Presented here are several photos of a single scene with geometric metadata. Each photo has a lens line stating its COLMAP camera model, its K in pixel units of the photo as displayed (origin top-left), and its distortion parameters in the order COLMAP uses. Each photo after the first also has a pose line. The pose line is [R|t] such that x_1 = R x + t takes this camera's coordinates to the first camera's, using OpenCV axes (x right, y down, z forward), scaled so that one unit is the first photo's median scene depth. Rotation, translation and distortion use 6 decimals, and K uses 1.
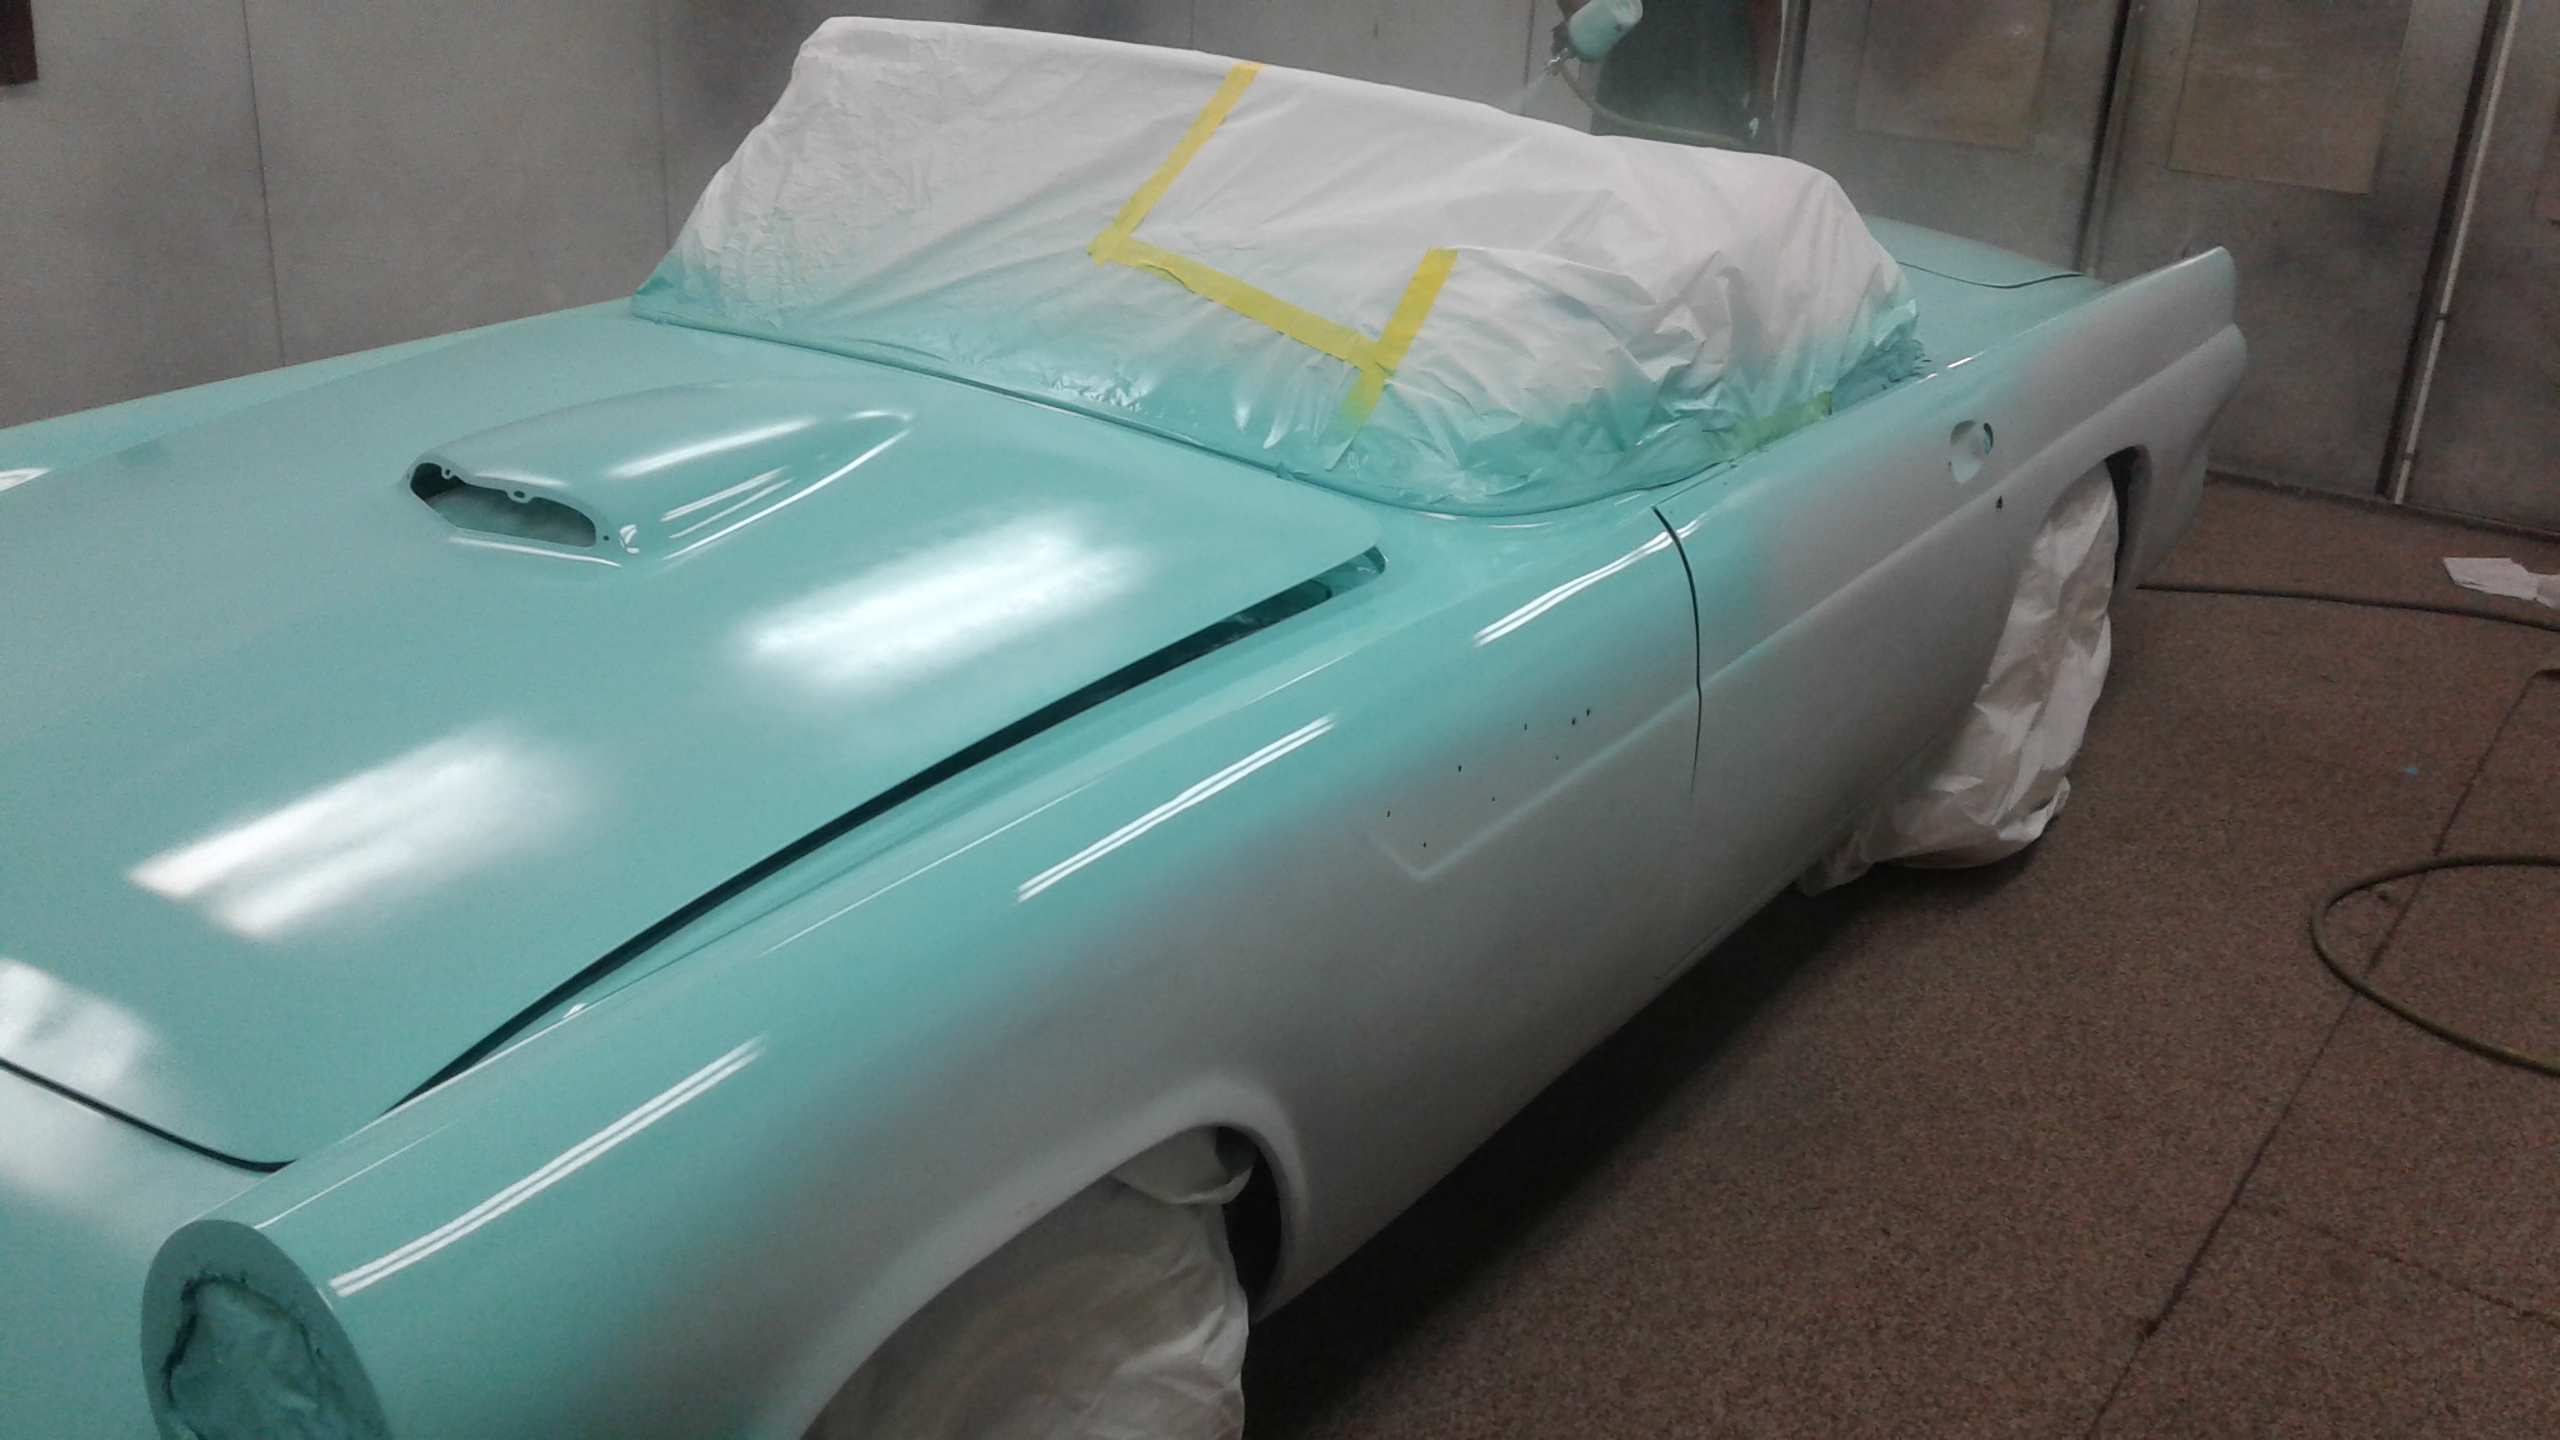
lens RADIAL K [[2367.9, 0, 1313.3], [0, 2367.9, 691.1], [0, 0, 1]] dist [0.119281, -0.183356]
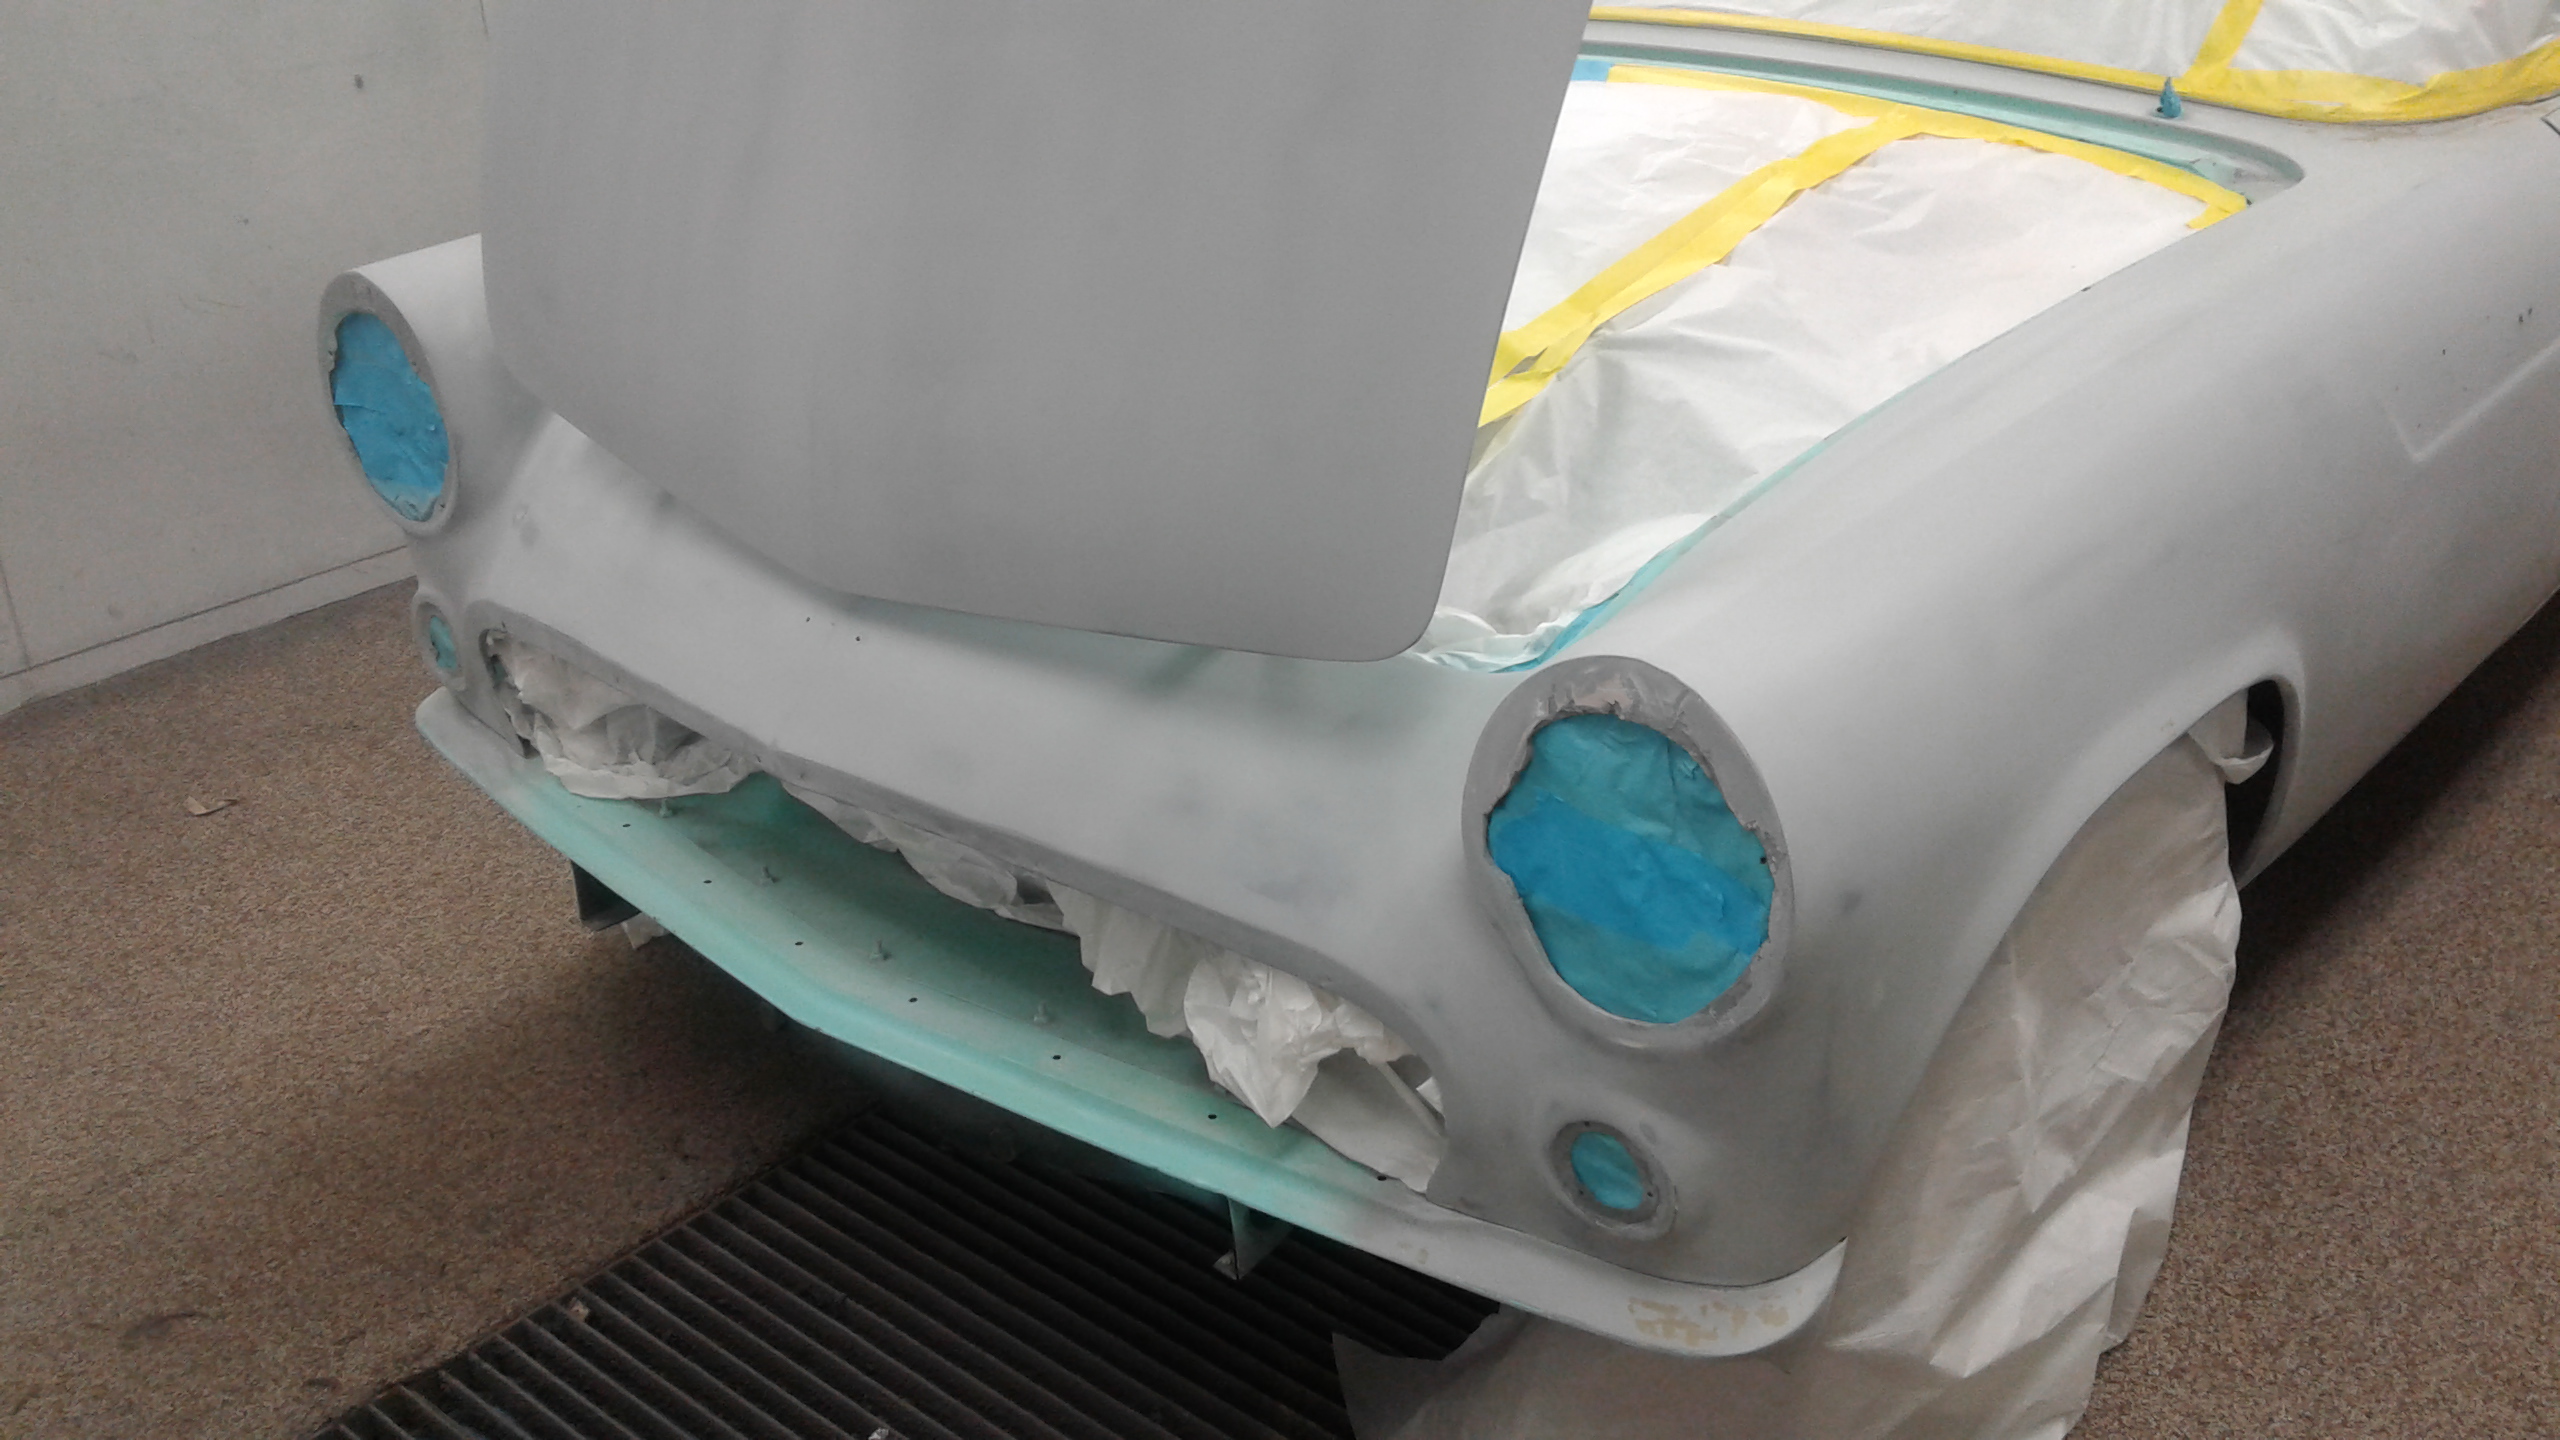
lens RADIAL K [[2367.9, 0, 1313.3], [0, 2367.9, 691.1], [0, 0, 1]] dist [0.119281, -0.183356]
pose [[0.990815, -0.015700, -0.134307, -0.206365], [0.023223, 0.998236, 0.054637, 0.082357], [0.133213, -0.057254, 0.989432, -0.040397]]
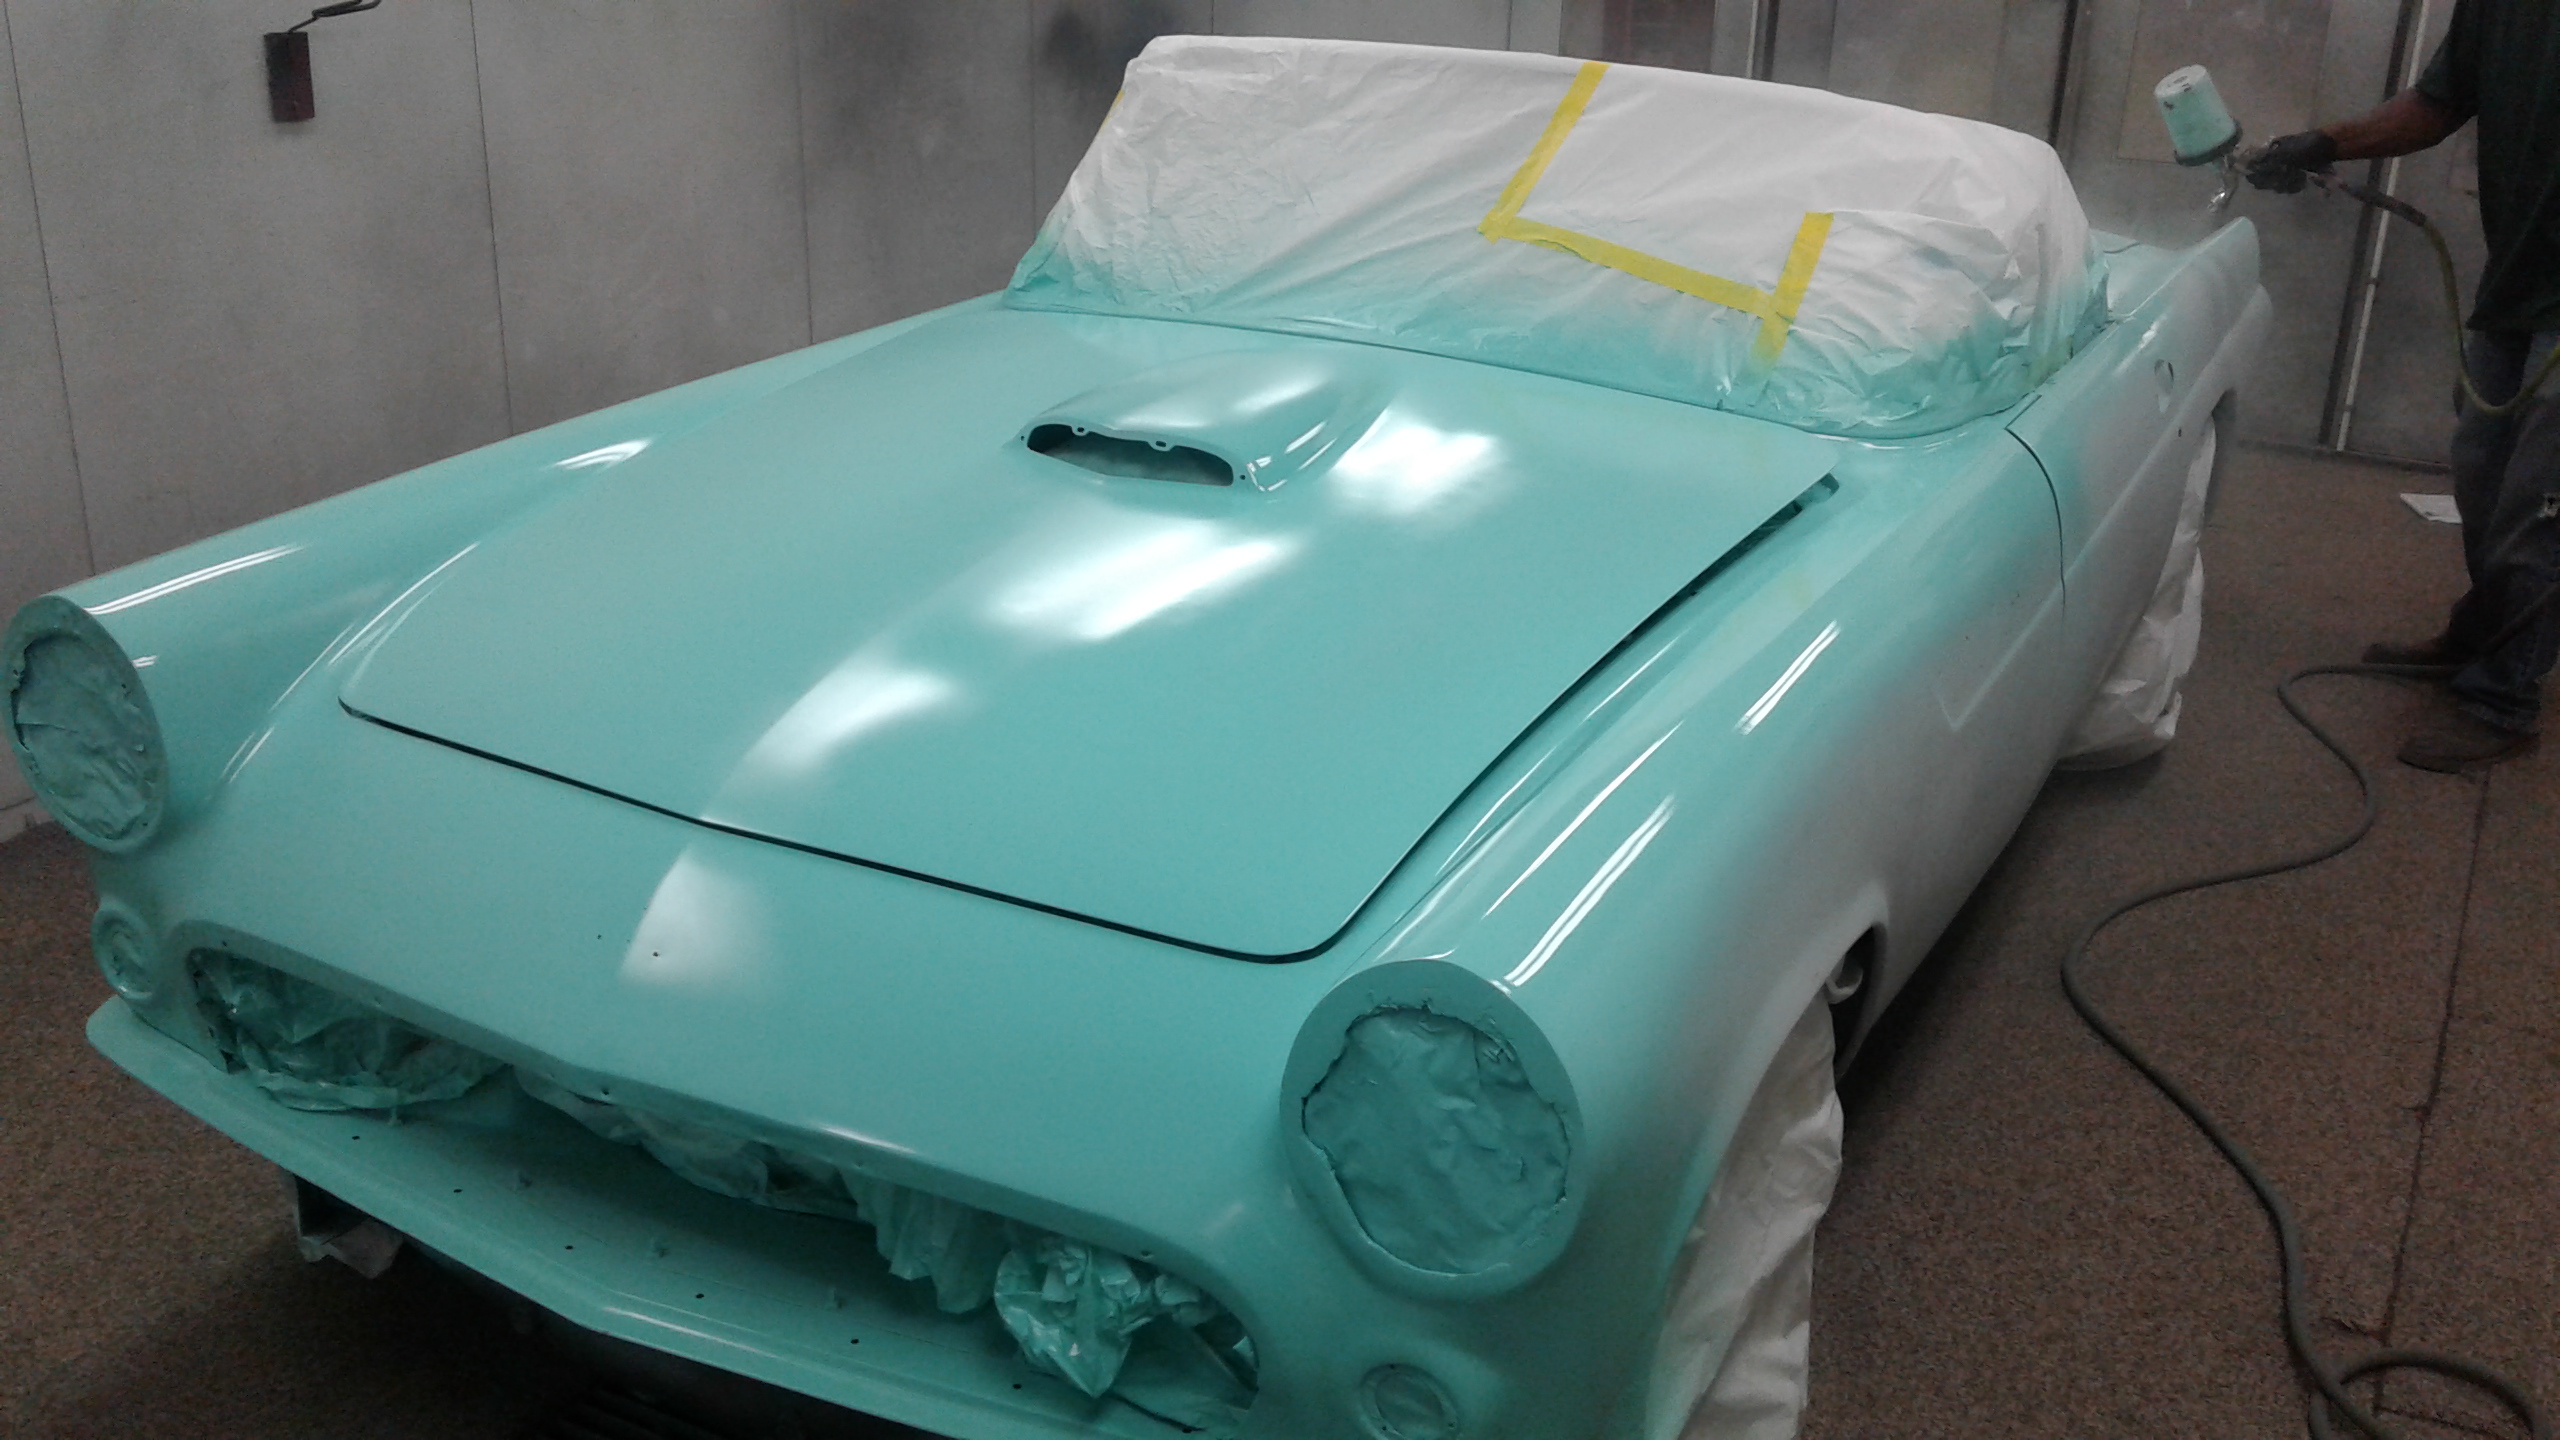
lens RADIAL K [[2349.7, 0, 1303.4], [0, 2349.7, 711.9], [0, 0, 1]] dist [0.112549, -0.176043]
pose [[0.993925, -0.051978, 0.097010, -0.294914], [0.052544, 0.998613, -0.003287, 0.043056], [-0.096705, 0.008365, 0.995278, -0.109284]]
